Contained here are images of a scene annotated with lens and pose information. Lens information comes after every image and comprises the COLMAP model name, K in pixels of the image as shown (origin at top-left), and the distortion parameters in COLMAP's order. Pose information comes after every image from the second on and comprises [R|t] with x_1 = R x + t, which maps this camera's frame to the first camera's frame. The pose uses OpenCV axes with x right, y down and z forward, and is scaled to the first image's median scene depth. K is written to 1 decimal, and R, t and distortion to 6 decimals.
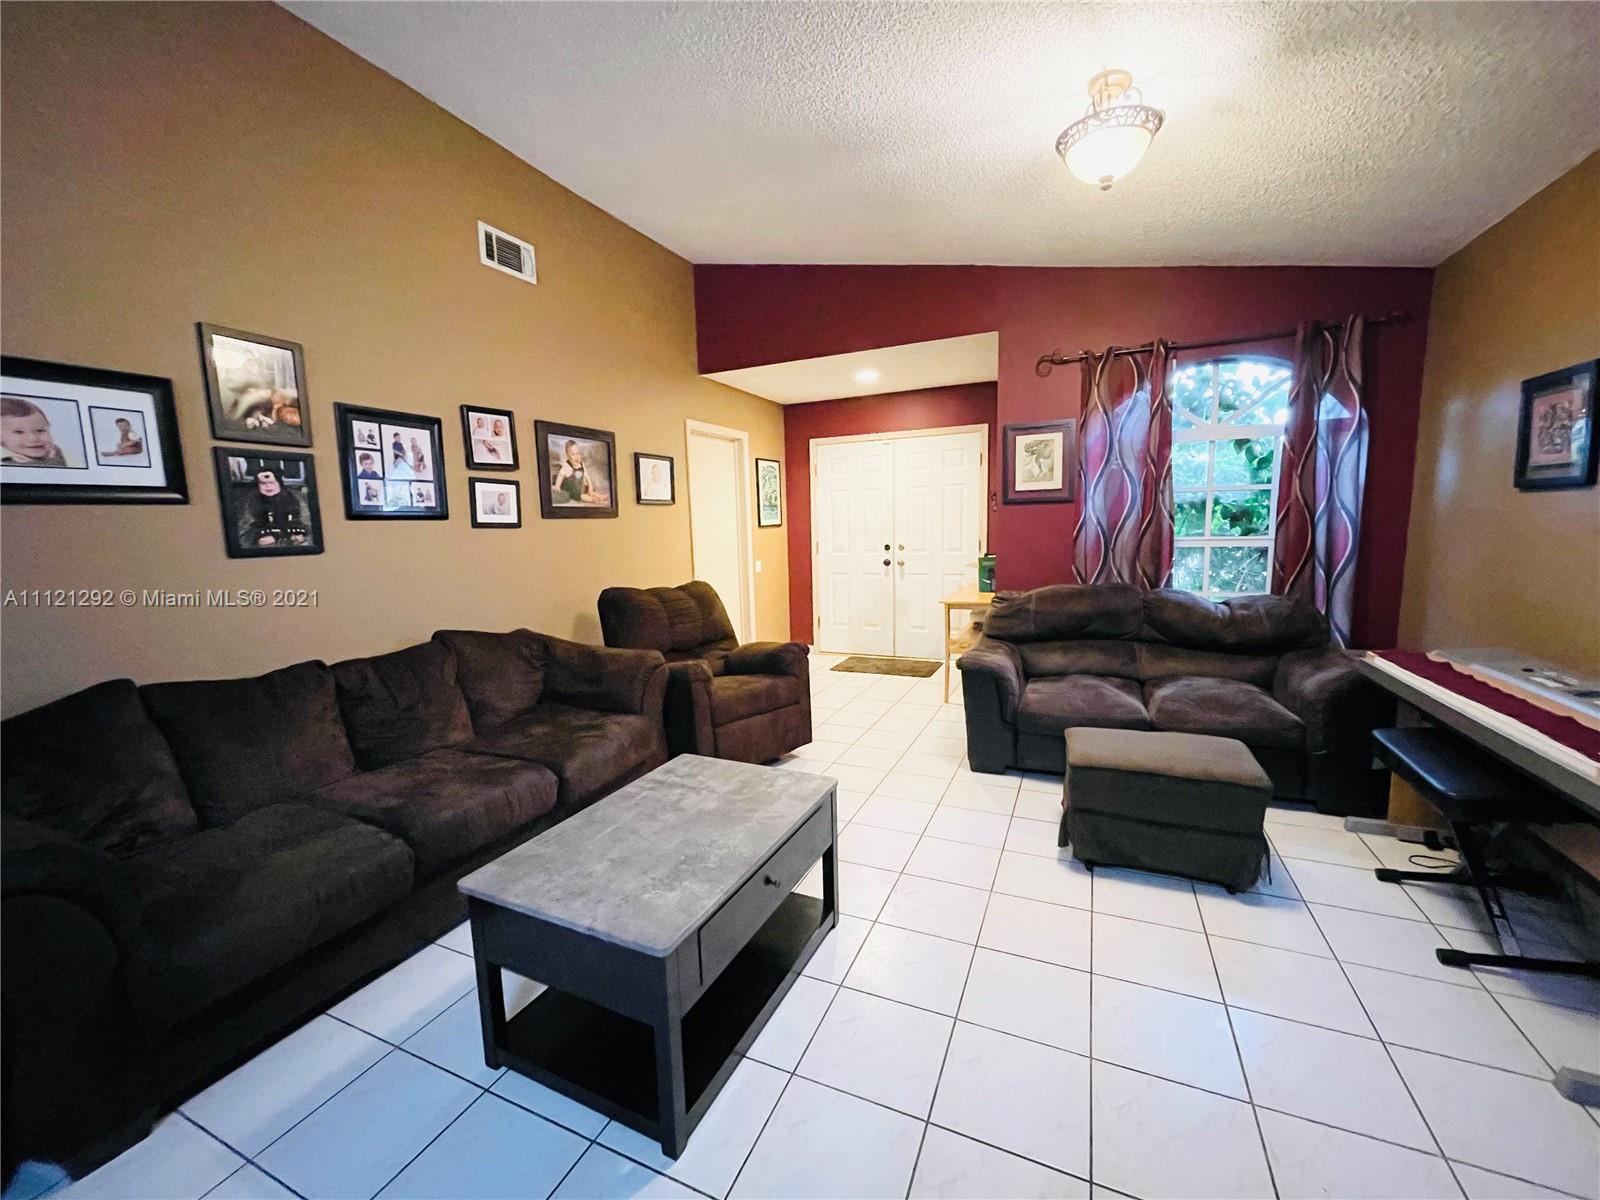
lens RADIAL K [[647.7, 0, 799.0], [0, 647.7, 599.0], [0, 0, 1]] dist [-0.001198, 0.000833]
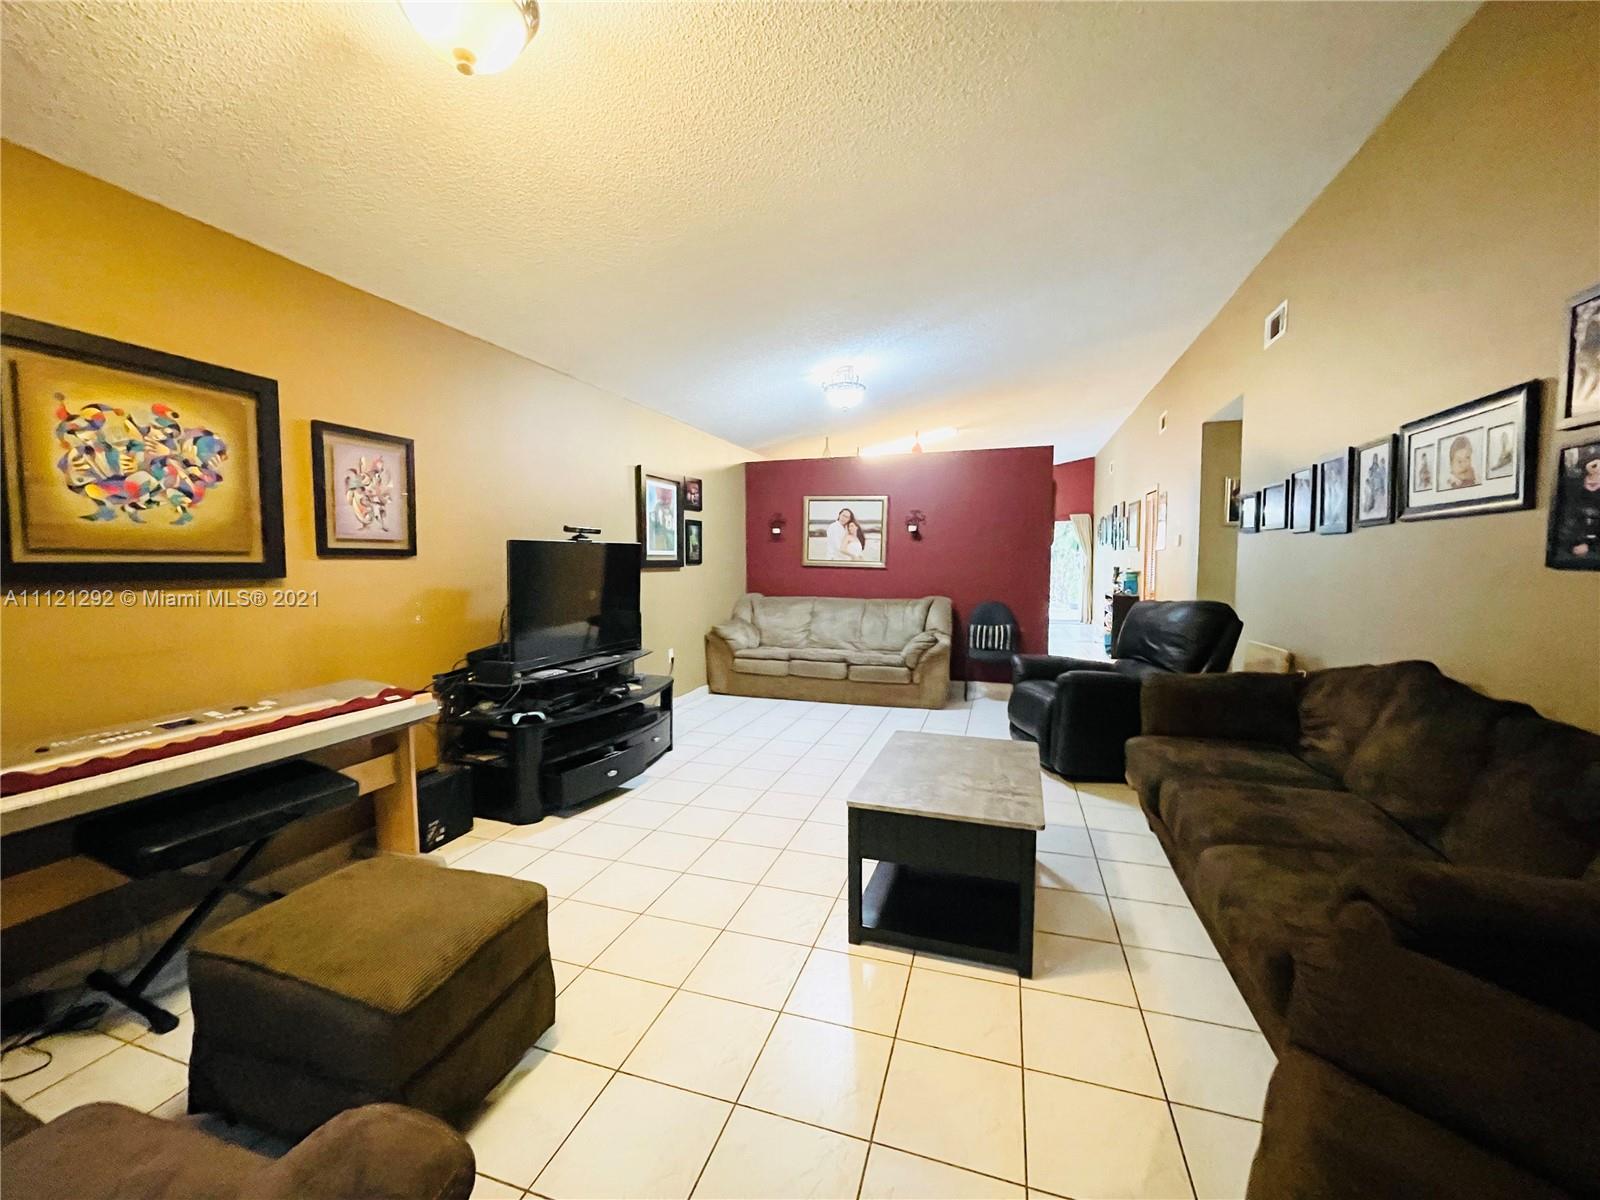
lens RADIAL K [[647.7, 0, 800.2], [0, 647.7, 594.1], [0, 0, 1]] dist [-0.001198, 0.000833]
pose [[-0.992408, 0.036709, -0.117385, 0.239748], [0.015544, 0.984201, 0.176372, -0.221686], [0.122005, 0.173208, -0.977299, 1.932612]]
